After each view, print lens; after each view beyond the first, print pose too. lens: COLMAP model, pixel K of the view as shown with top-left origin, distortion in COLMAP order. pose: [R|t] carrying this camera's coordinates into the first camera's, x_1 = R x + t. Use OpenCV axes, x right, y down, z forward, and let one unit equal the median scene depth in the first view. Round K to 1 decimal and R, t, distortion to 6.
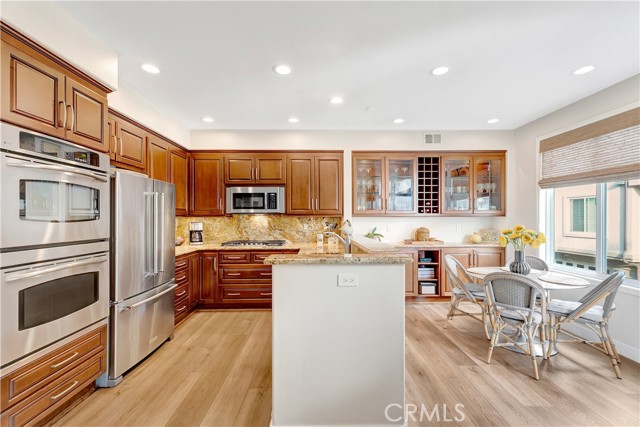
lens RADIAL K [[271.4, 0, 321.3], [0, 271.4, 218.1], [0, 0, 1]] dist [0.004004, 0.001101]
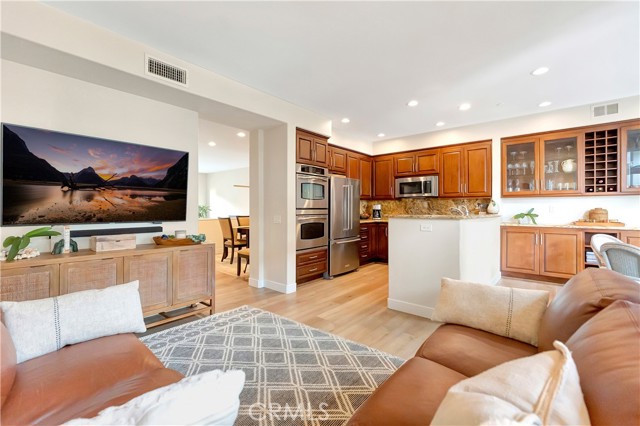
lens RADIAL K [[271.4, 0, 321.6], [0, 271.4, 208.5], [0, 0, 1]] dist [0.004004, 0.001101]
pose [[0.751485, 0.002826, -0.659744, 0.299732], [-0.001272, 0.999995, 0.002835, 0.037183], [0.659749, -0.001292, 0.751485, -0.321476]]
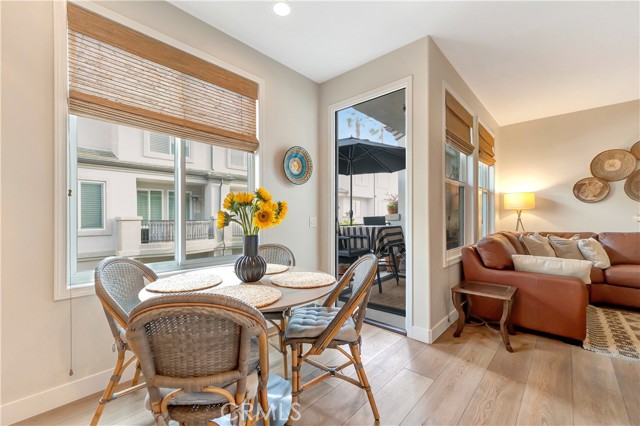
lens RADIAL K [[271.4, 0, 318.7], [0, 271.4, 215.6], [0, 0, 1]] dist [0.004004, 0.001101]
pose [[-0.725131, 0.004464, 0.688597, 0.181426], [0.000036, 0.999979, -0.006445, 0.059023], [-0.688611, -0.004649, -0.725116, 0.912351]]
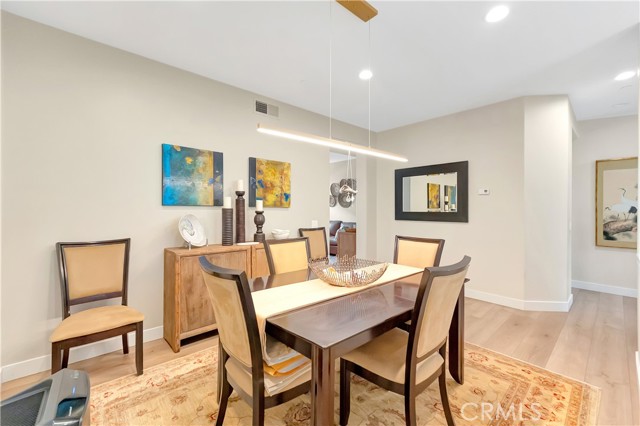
lens RADIAL K [[271.4, 0, 317.0], [0, 271.4, 210.4], [0, 0, 1]] dist [0.004004, 0.001101]
pose [[-0.658093, -0.008491, 0.752889, -1.329291], [-0.006215, 0.999964, 0.005844, 0.023494], [-0.752911, -0.000833, -0.658121, 0.996819]]
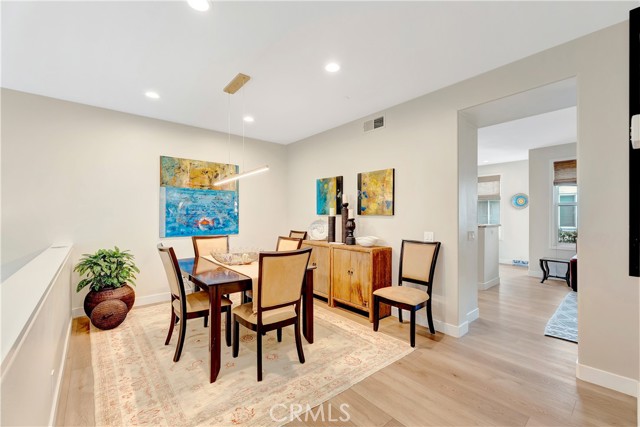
lens RADIAL K [[271.4, 0, 321.8], [0, 271.4, 214.1], [0, 0, 1]] dist [0.004004, 0.001101]
pose [[0.765487, 0.007528, 0.643407, -1.306510], [-0.002503, 0.999959, -0.008721, 0.024094], [-0.643446, 0.005065, 0.765475, -0.048782]]
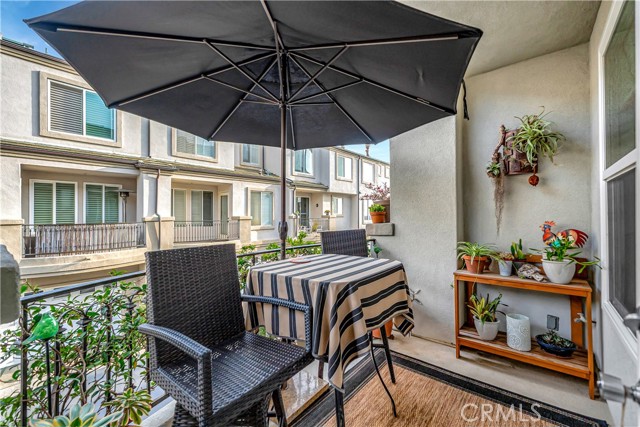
lens RADIAL K [[271.4, 0, 319.7], [0, 271.4, 211.4], [0, 0, 1]] dist [0.004004, 0.001101]
pose [[-0.759589, 0.005995, 0.650375, 0.507276], [-0.001419, 0.999940, -0.010875, 0.017603], [-0.650402, -0.009183, -0.759535, 0.313861]]
